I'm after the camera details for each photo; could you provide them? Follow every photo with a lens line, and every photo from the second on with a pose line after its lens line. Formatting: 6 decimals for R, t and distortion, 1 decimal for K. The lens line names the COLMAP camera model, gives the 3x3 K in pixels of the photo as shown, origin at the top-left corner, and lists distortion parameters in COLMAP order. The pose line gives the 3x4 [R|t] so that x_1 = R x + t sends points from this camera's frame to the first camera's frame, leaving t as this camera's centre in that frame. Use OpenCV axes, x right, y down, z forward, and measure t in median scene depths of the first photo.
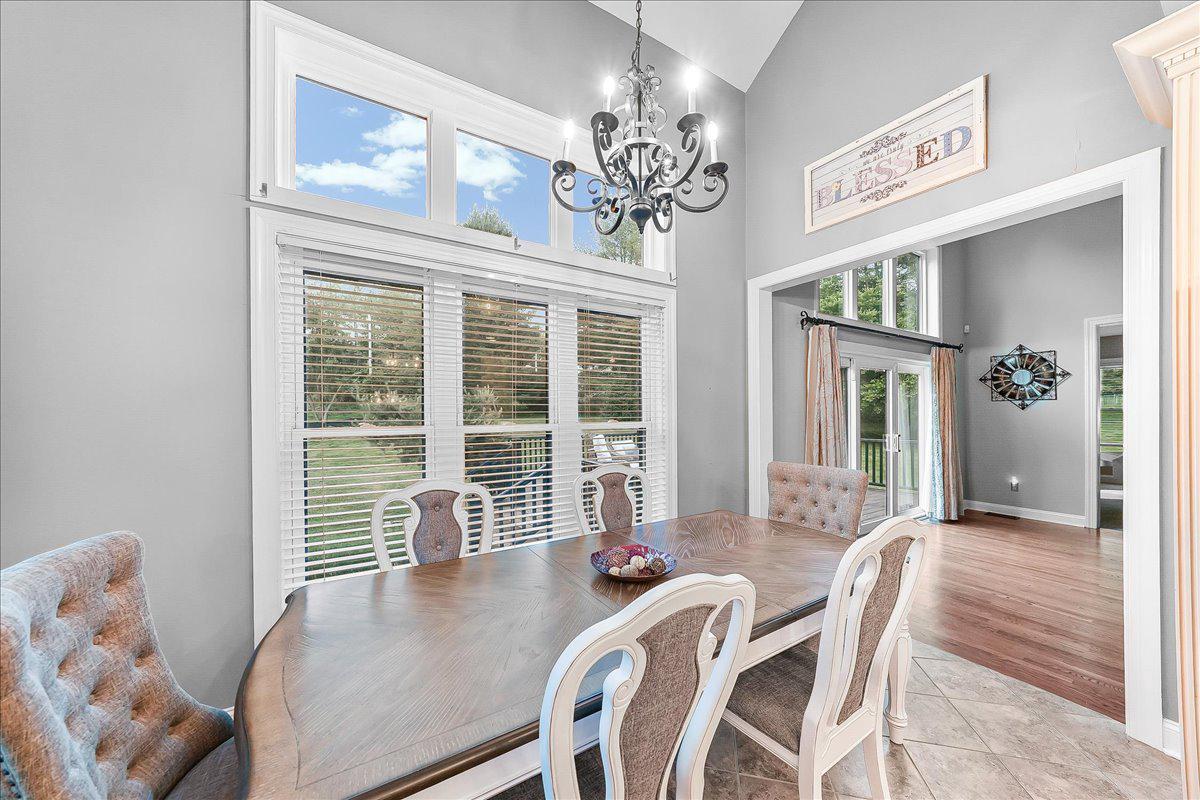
lens RADIAL K [[421.5, 0, 598.2], [0, 421.5, 410.0], [0, 0, 1]] dist [-0.010160, 0.000064]
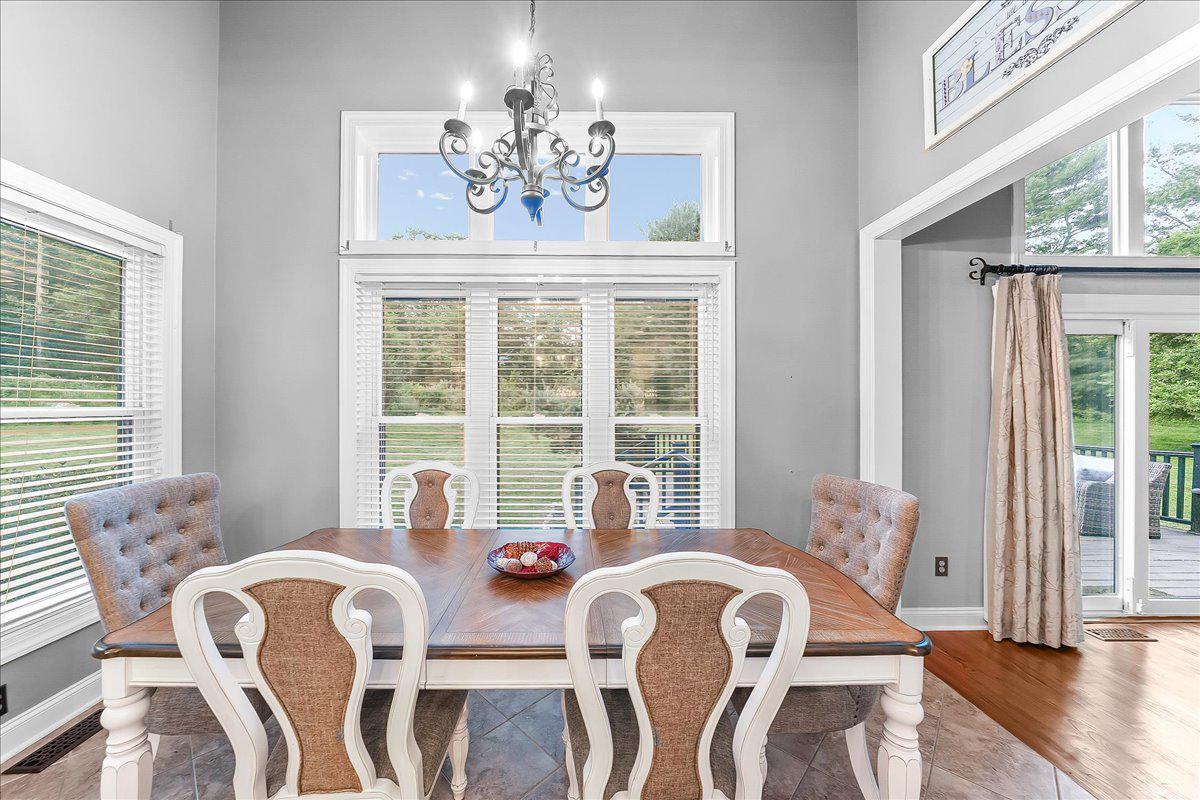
lens RADIAL K [[421.5, 0, 574.8], [0, 421.5, 402.9], [0, 0, 1]] dist [-0.010160, 0.000064]
pose [[0.857101, 0.004017, -0.515133, 0.357626], [-0.003079, 0.999992, 0.002675, -0.002793], [0.515140, -0.000707, 0.857106, 0.114727]]
